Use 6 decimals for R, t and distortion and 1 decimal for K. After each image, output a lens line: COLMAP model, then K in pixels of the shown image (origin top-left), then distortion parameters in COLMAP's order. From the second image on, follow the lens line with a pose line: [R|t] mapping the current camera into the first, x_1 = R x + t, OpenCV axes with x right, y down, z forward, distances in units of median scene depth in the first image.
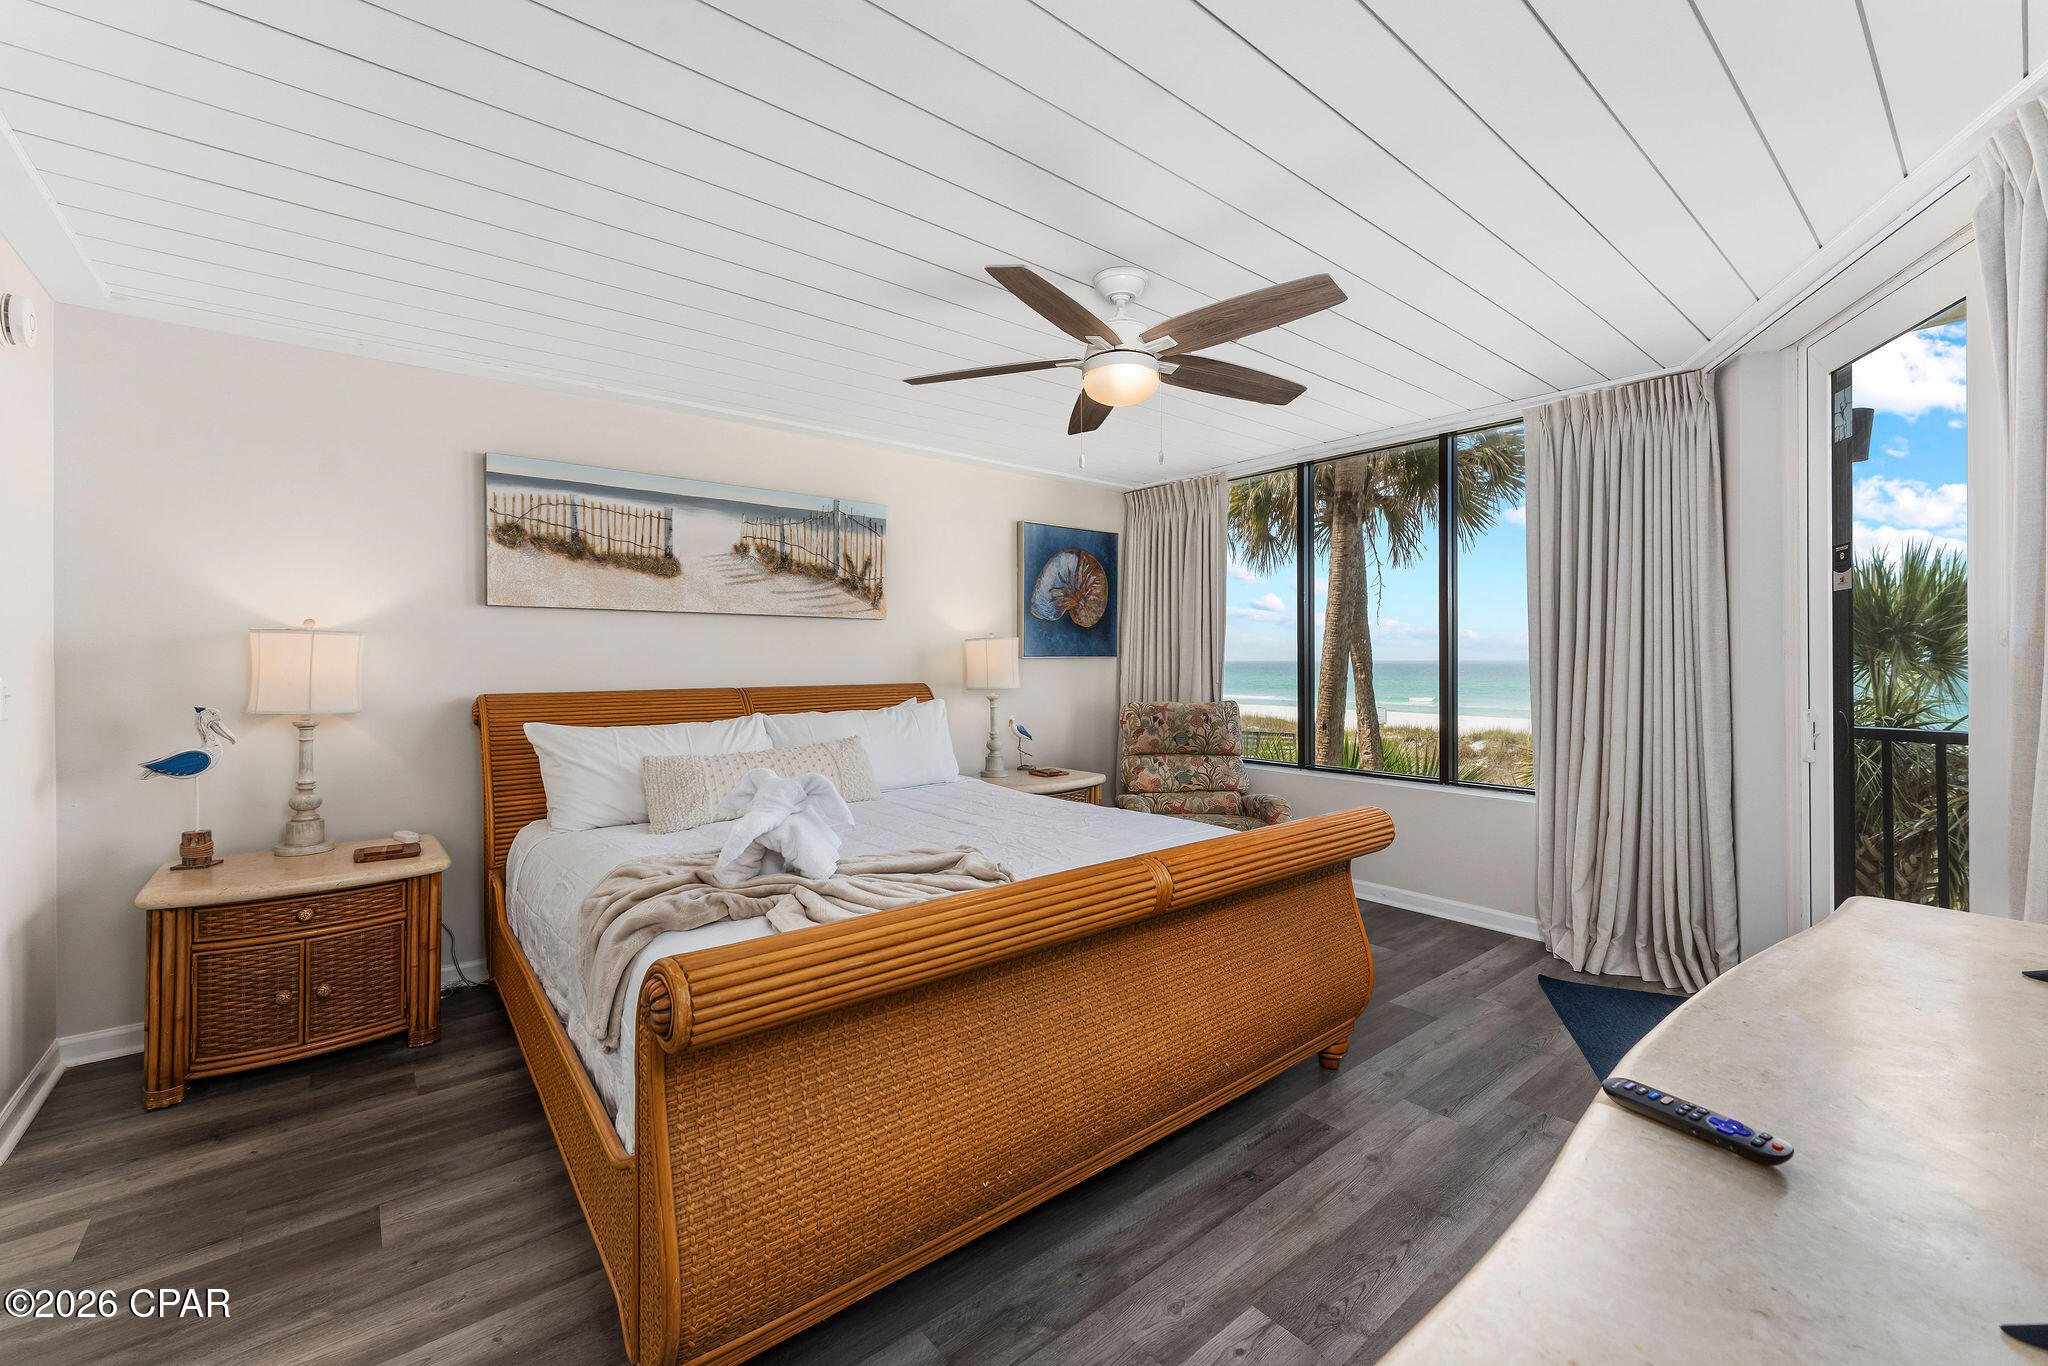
lens RADIAL K [[844.4, 0, 1014.0], [0, 844.4, 664.6], [0, 0, 1]] dist [-0.001588, -0.000230]
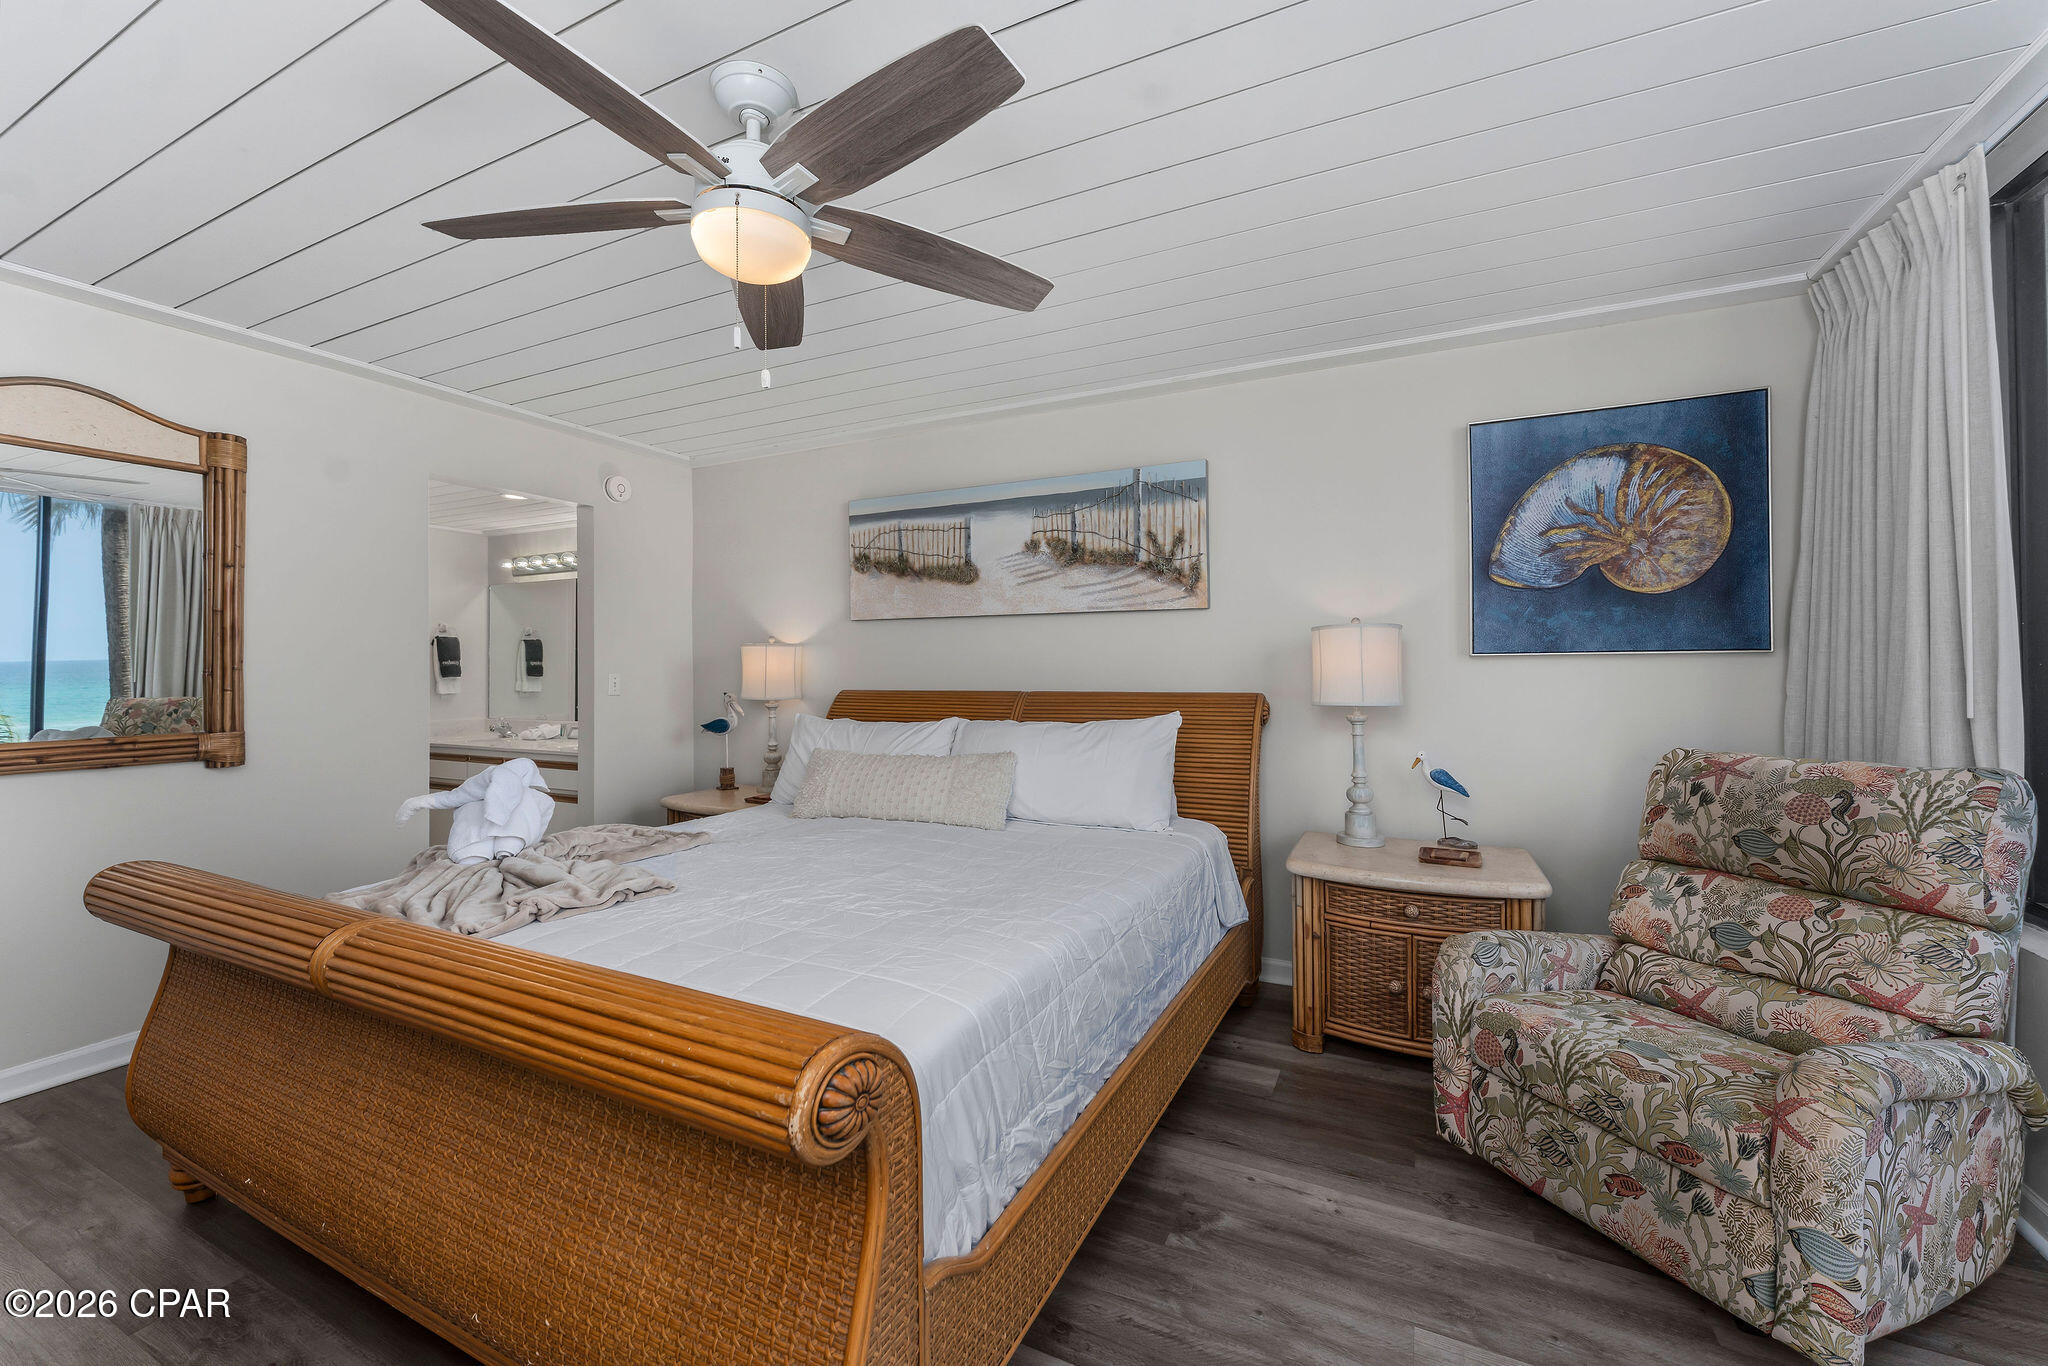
lens RADIAL K [[829.3, 0, 1010.0], [0, 829.3, 664.9], [0, 0, 1]] dist [-0.000069, -0.000462]
pose [[0.398651, -0.001136, -0.917102, 0.487337], [-0.000460, 0.999999, -0.001439, -0.001007], [0.917103, 0.000996, 0.398650, 0.560975]]
